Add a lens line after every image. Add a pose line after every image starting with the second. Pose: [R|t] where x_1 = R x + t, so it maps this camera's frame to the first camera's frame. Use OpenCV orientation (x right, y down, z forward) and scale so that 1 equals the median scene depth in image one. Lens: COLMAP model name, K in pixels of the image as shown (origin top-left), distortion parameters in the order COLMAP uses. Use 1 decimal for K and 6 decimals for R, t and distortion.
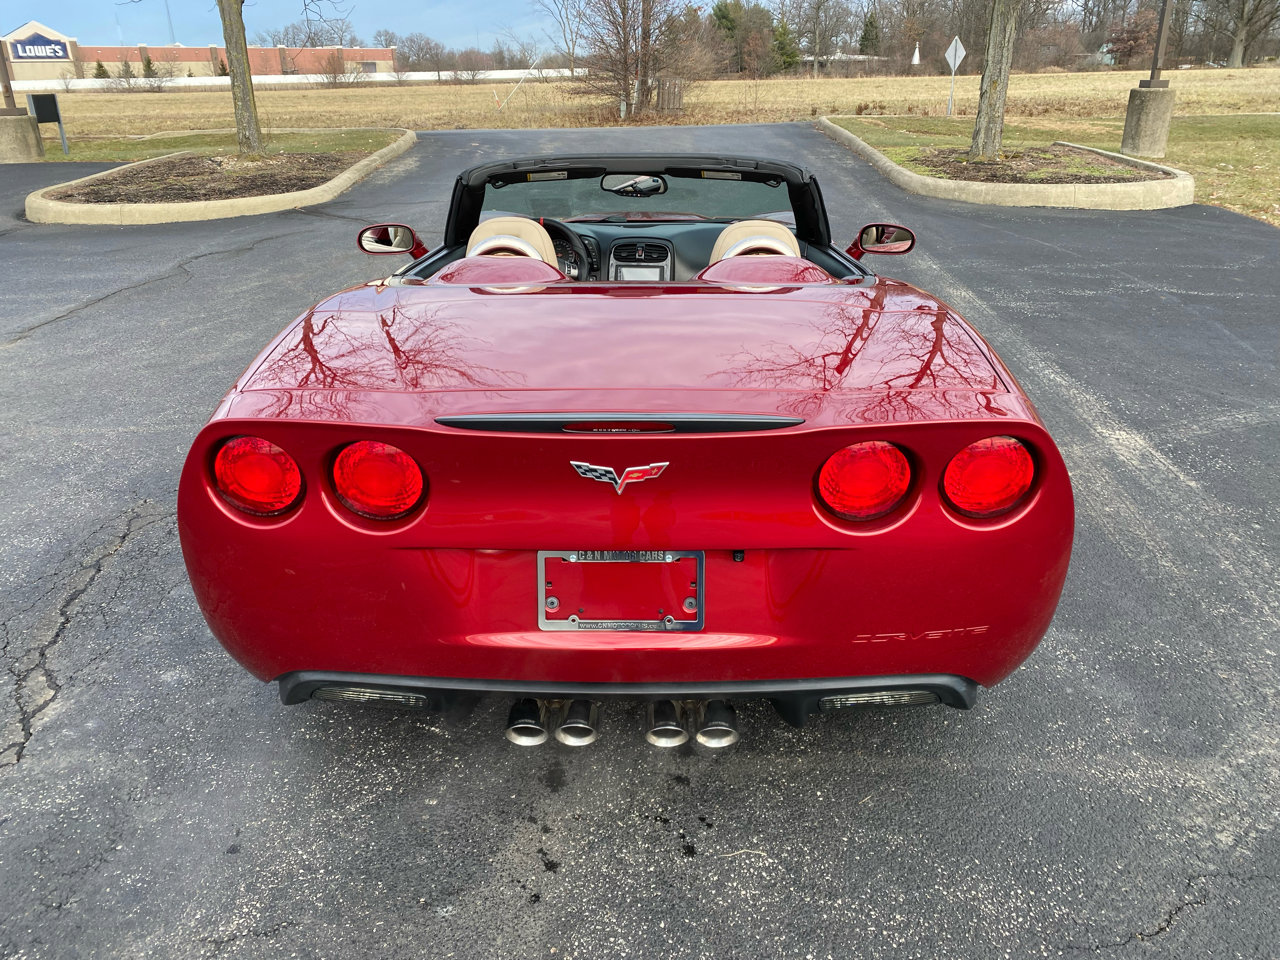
lens RADIAL K [[979.2, 0, 628.8], [0, 979.2, 465.1], [0, 0, 1]] dist [0.017270, -0.015514]
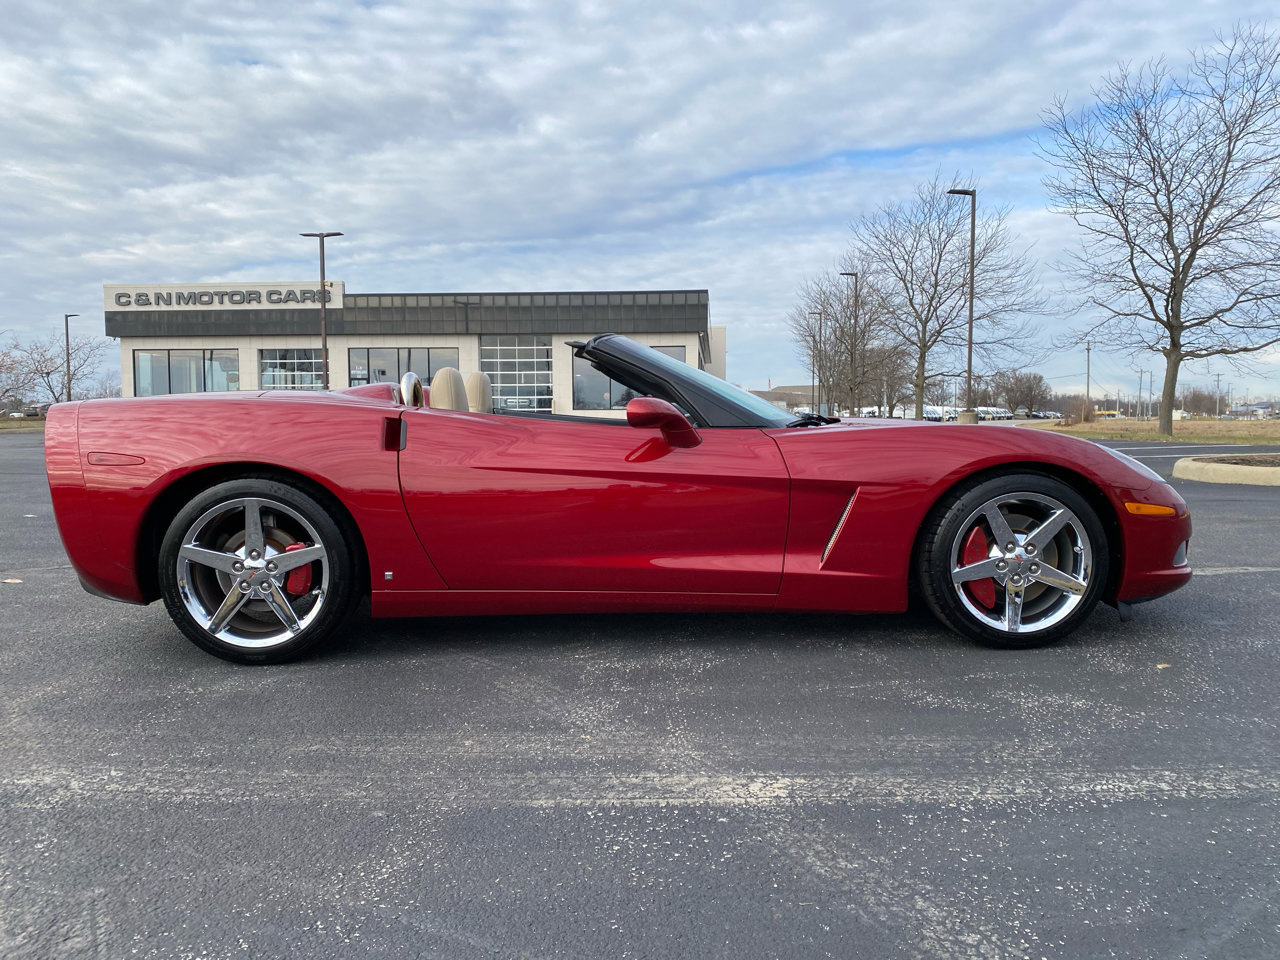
lens RADIAL K [[979.2, 0, 636.5], [0, 979.2, 480.9], [0, 0, 1]] dist [0.017270, -0.015514]
pose [[0.038554, 0.082752, -0.995824, 0.470047], [-0.371102, 0.926478, 0.062622, -0.090301], [0.927792, 0.367138, 0.066429, 0.382871]]
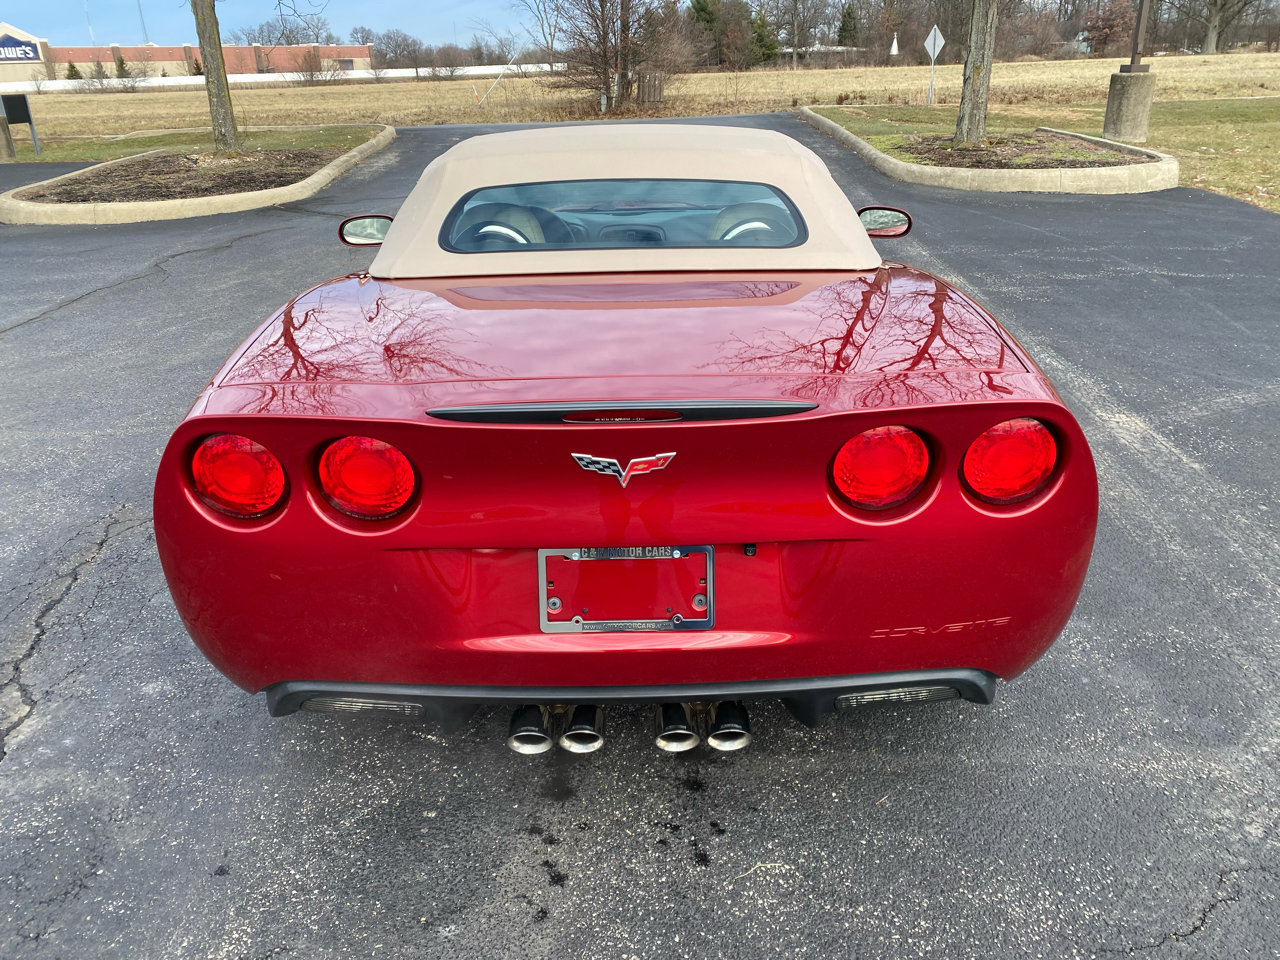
lens RADIAL K [[979.2, 0, 634.2], [0, 979.2, 465.7], [0, 0, 1]] dist [0.017270, -0.015514]
pose [[0.999620, -0.020435, 0.018508, -0.003095], [0.020332, 0.999777, 0.005763, 0.000665], [-0.018622, -0.005384, 0.999812, 0.010280]]
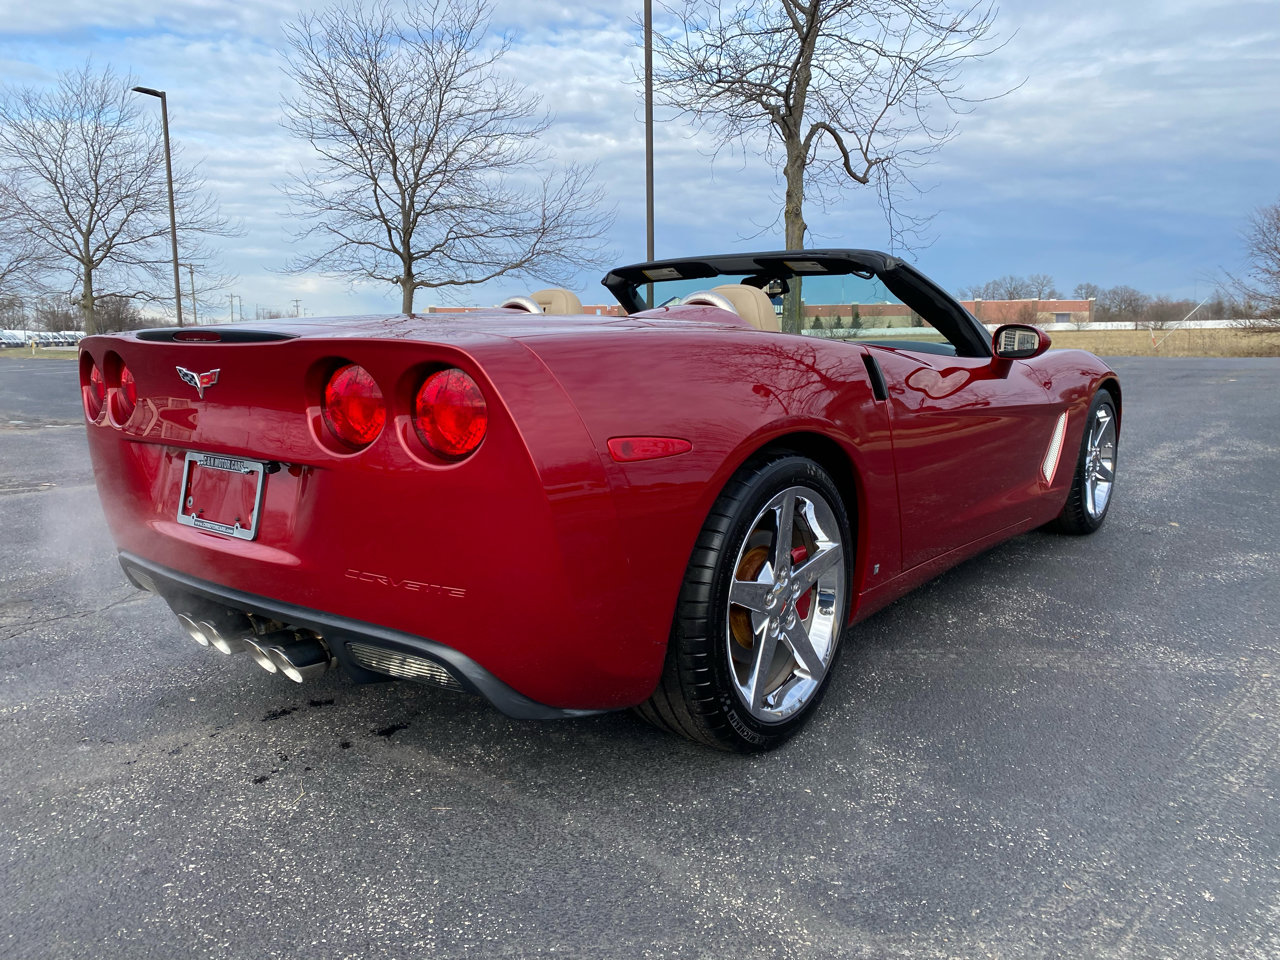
lens RADIAL K [[979.2, 0, 630.5], [0, 979.2, 461.6], [0, 0, 1]] dist [0.017270, -0.015514]
pose [[0.790887, 0.086659, -0.605795, 0.208811], [-0.229198, 0.959817, -0.161924, 0.032781], [0.567420, 0.266910, 0.778969, 0.071747]]
